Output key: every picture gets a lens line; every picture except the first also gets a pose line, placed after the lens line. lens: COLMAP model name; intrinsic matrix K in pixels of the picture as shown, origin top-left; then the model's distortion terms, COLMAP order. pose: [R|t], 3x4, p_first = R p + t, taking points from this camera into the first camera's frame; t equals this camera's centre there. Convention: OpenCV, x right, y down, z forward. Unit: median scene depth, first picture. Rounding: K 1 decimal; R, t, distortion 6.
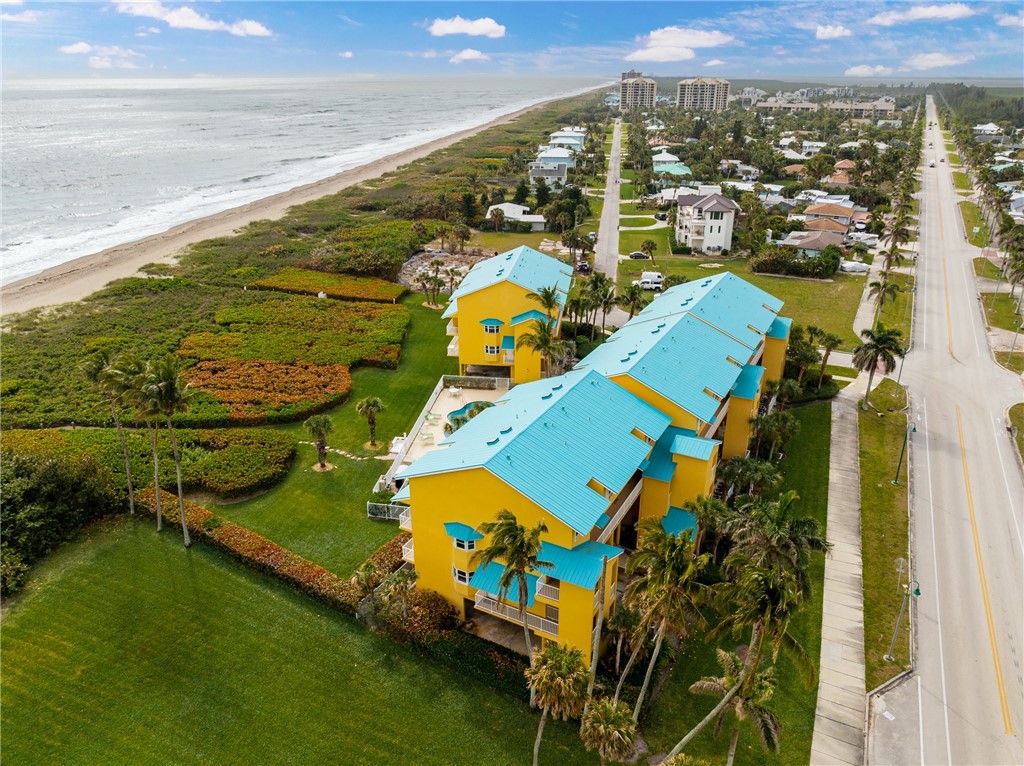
lens RADIAL K [[714.0, 0, 515.4], [0, 714.0, 381.5], [0, 0, 1]] dist [-0.040214, 0.026919]
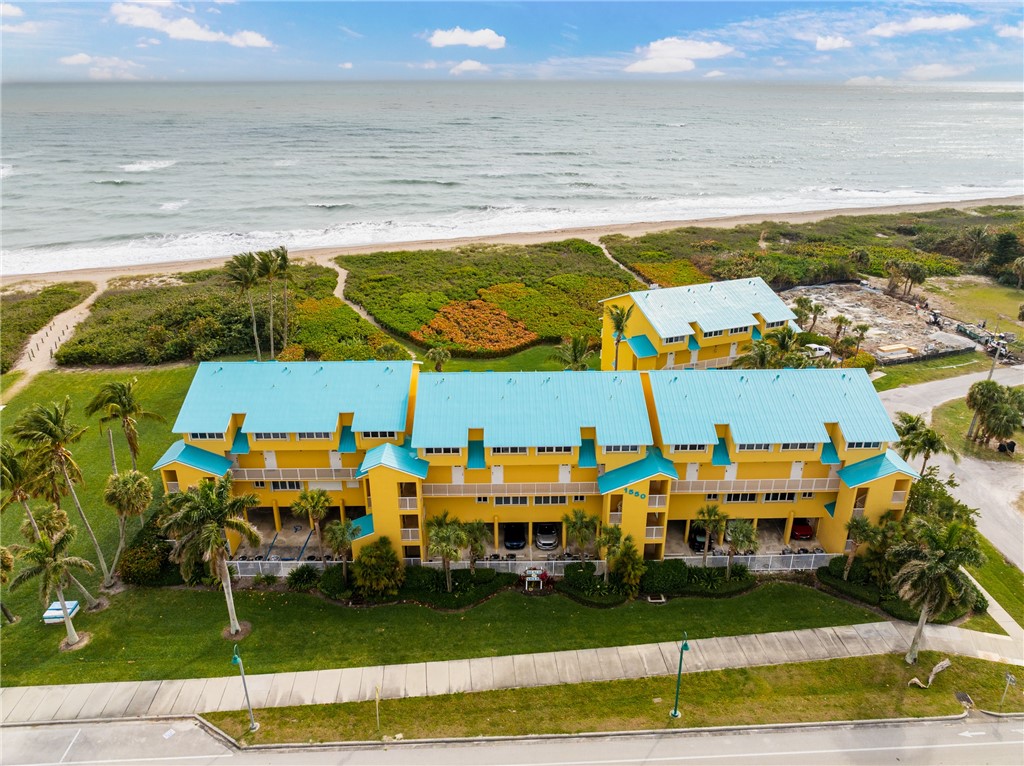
lens RADIAL K [[714.0, 0, 515.4], [0, 714.0, 381.5], [0, 0, 1]] dist [-0.040214, 0.026919]
pose [[0.491956, 0.342821, -0.800283, 0.874761], [-0.344539, 0.920830, 0.182662, -0.197340], [0.799545, 0.185867, 0.571123, 0.471441]]
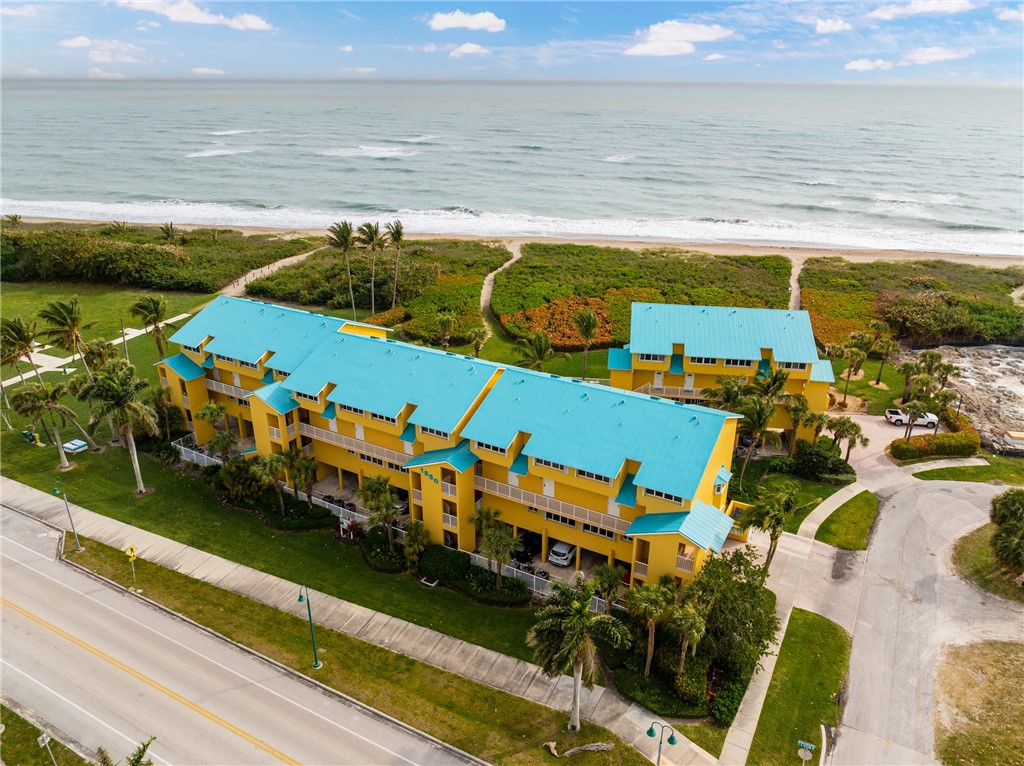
lens RADIAL K [[714.0, 0, 515.4], [0, 714.0, 381.5], [0, 0, 1]] dist [-0.040214, 0.026919]
pose [[-0.017248, 0.393860, -0.919008, 1.057464], [-0.401276, 0.839147, 0.367165, -0.414135], [0.915795, 0.375109, 0.143573, 0.979247]]
